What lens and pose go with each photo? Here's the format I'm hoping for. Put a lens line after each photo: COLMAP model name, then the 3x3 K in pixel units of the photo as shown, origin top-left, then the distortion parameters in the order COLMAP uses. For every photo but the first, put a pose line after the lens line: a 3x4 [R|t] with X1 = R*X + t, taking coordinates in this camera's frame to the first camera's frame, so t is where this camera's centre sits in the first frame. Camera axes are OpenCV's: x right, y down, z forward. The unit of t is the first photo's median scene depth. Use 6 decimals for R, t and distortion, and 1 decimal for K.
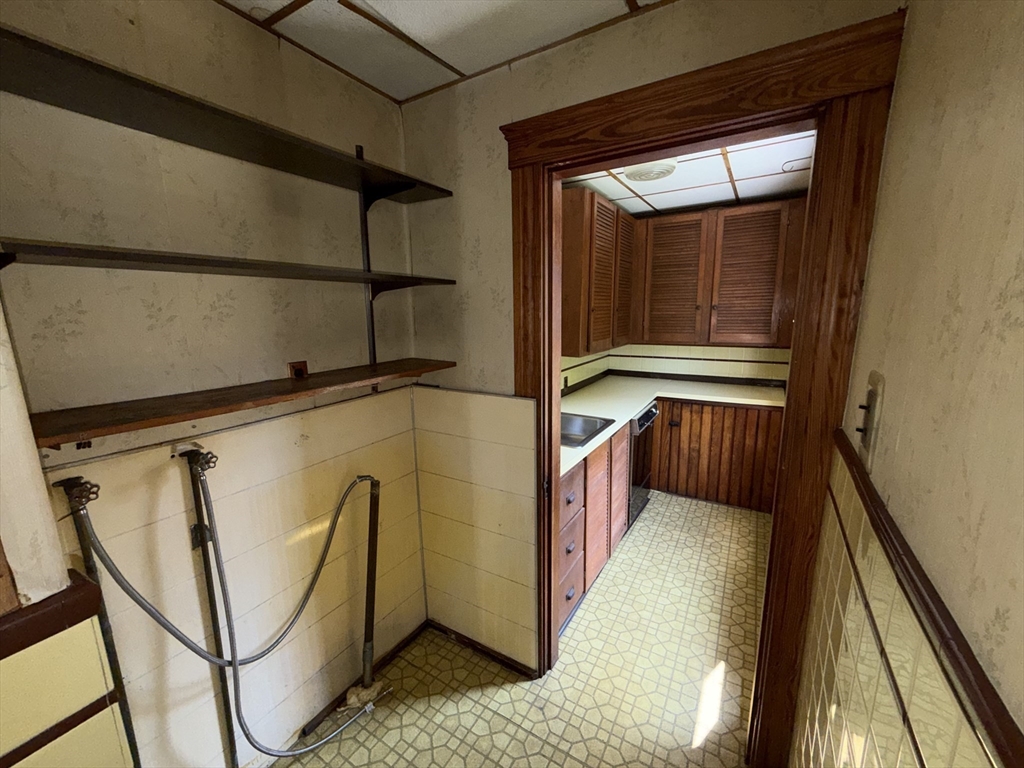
lens RADIAL K [[410.4, 0, 508.9], [0, 410.4, 386.1], [0, 0, 1]] dist [-0.001384, 0.000732]
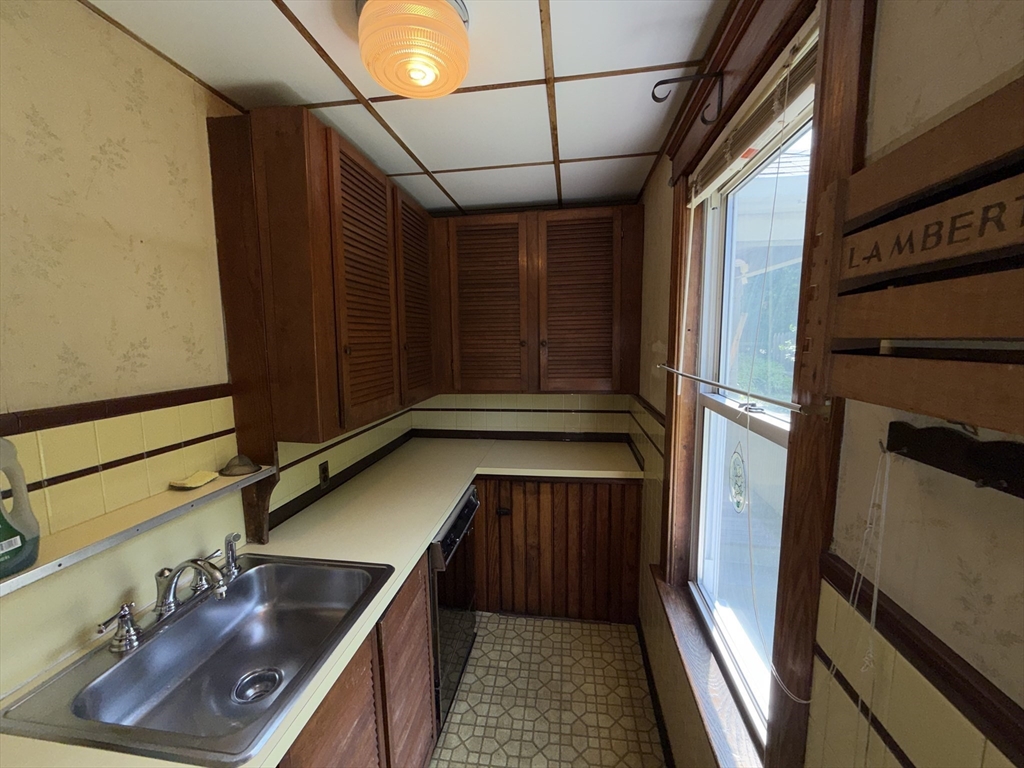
lens RADIAL K [[410.4, 0, 511.3], [0, 410.4, 385.1], [0, 0, 1]] dist [-0.001384, 0.000732]
pose [[0.917600, -0.040807, 0.395404, 0.160569], [0.070913, 0.995565, -0.061821, -0.077939], [-0.391128, 0.084766, 0.916424, 0.365976]]
